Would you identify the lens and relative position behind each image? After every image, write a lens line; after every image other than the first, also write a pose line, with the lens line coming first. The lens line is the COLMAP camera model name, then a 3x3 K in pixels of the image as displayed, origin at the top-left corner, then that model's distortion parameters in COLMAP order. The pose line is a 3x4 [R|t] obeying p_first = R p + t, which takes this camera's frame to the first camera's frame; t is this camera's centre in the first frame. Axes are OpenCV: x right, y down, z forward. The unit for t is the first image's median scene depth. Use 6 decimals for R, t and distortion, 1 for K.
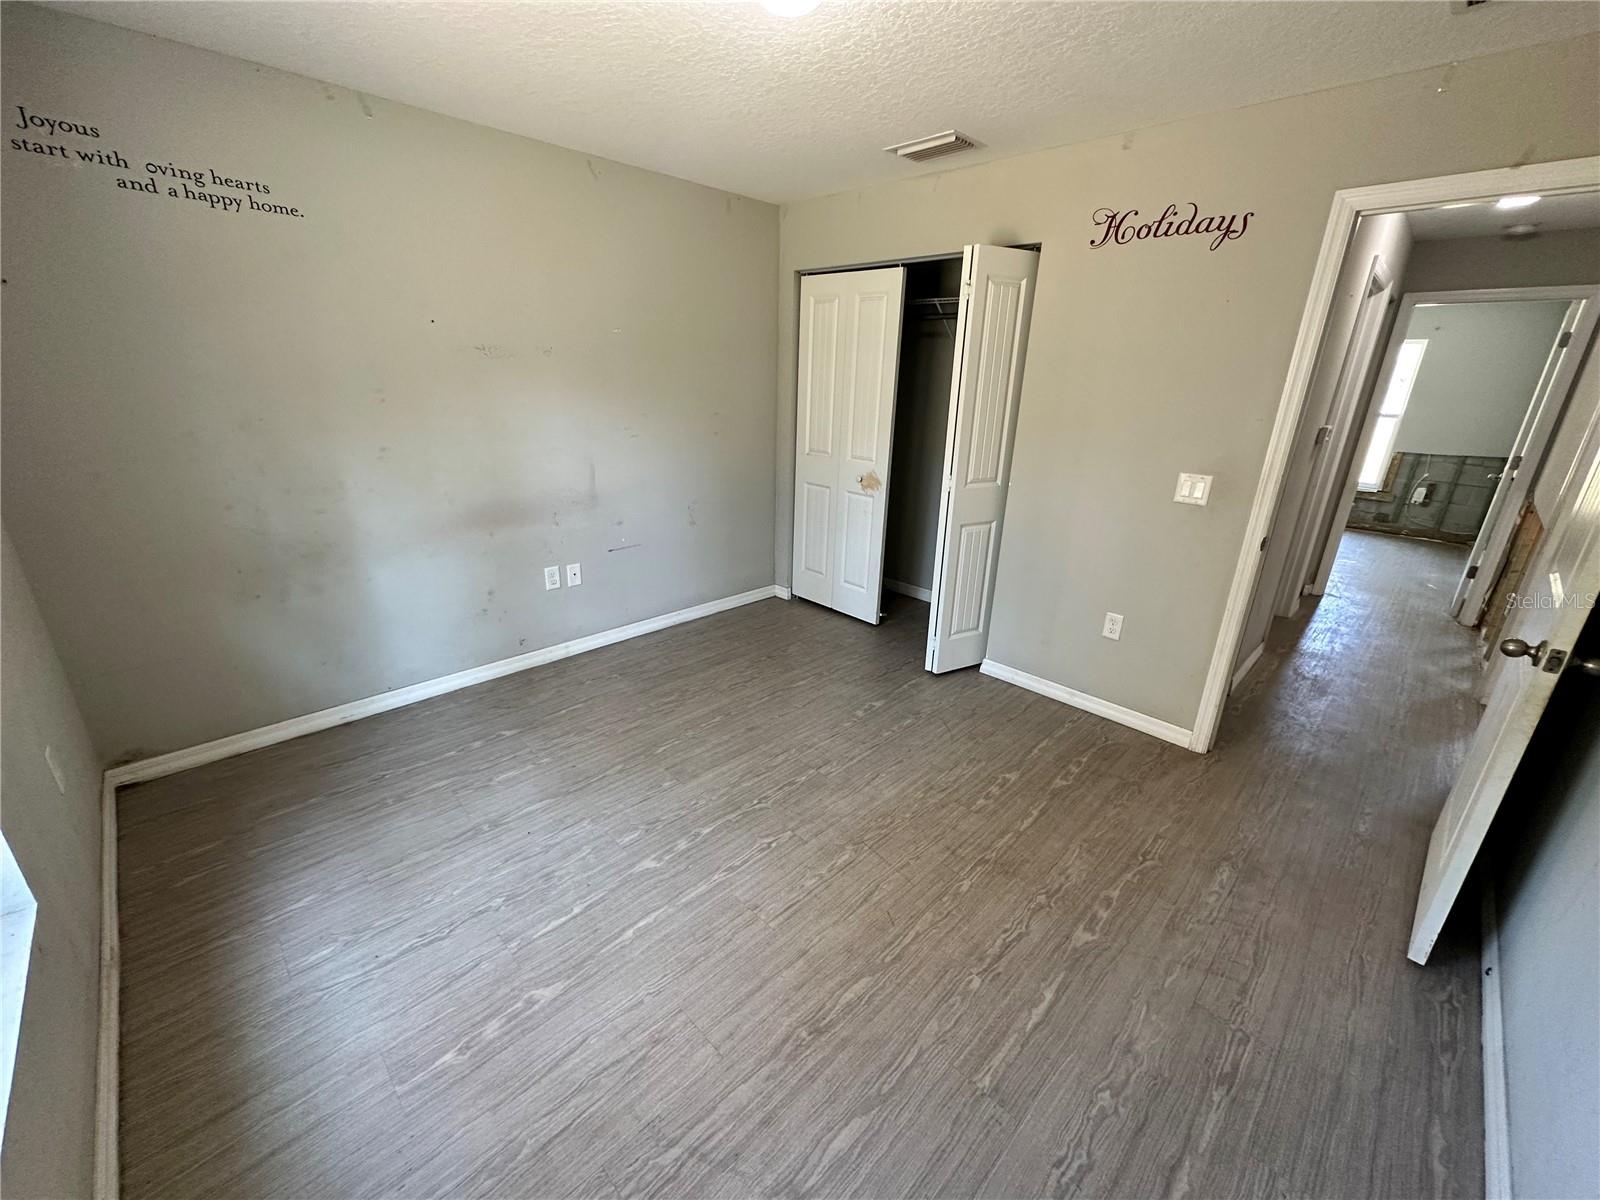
lens RADIAL K [[641.0, 0, 802.5], [0, 641.0, 596.9], [0, 0, 1]] dist [-0.001000, 0.000429]
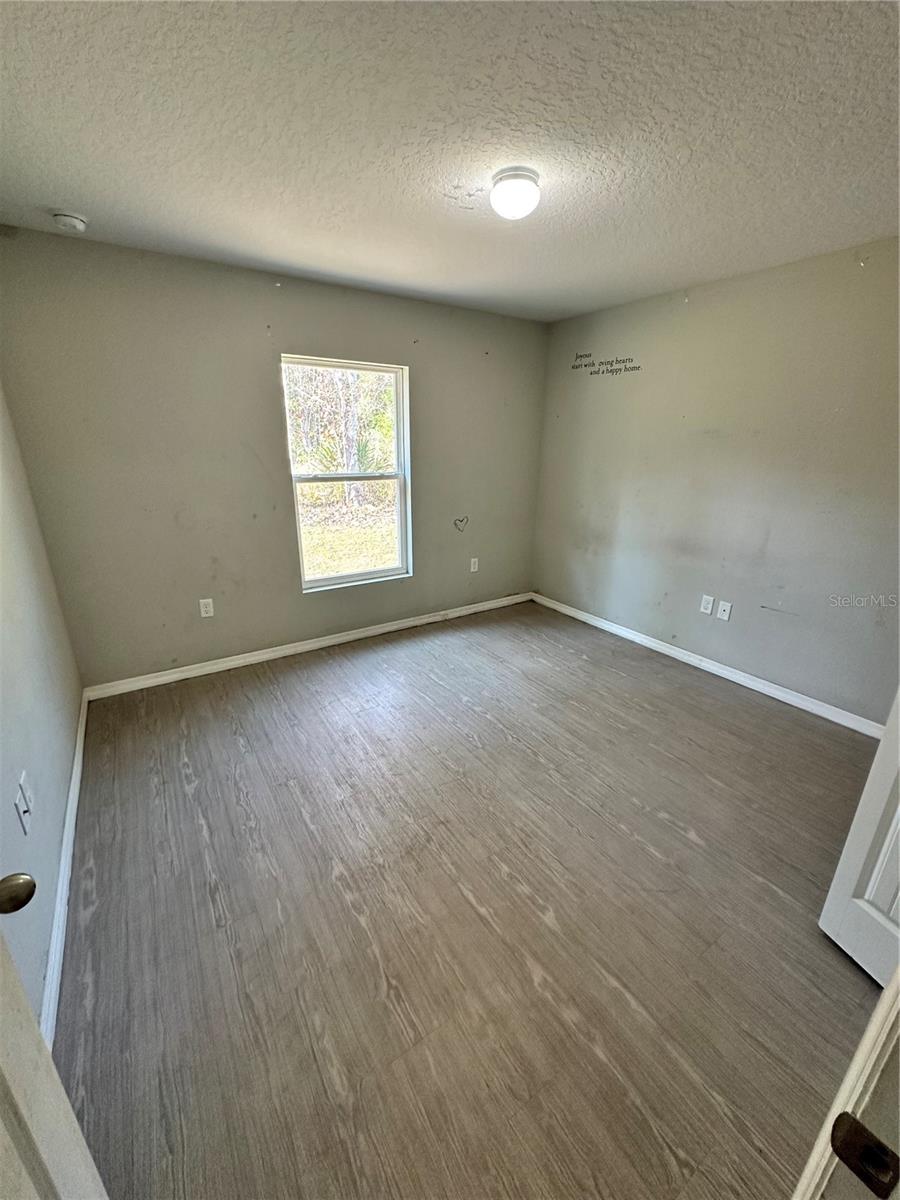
lens RADIAL K [[480.7, 0, 449.3], [0, 480.7, 599.9], [0, 0, 1]] dist [-0.001000, 0.000429]
pose [[-0.207802, 0.284707, -0.935821, 0.886663], [-0.341221, 0.875510, 0.342128, -0.271301], [0.916726, 0.390416, -0.084784, 0.836953]]
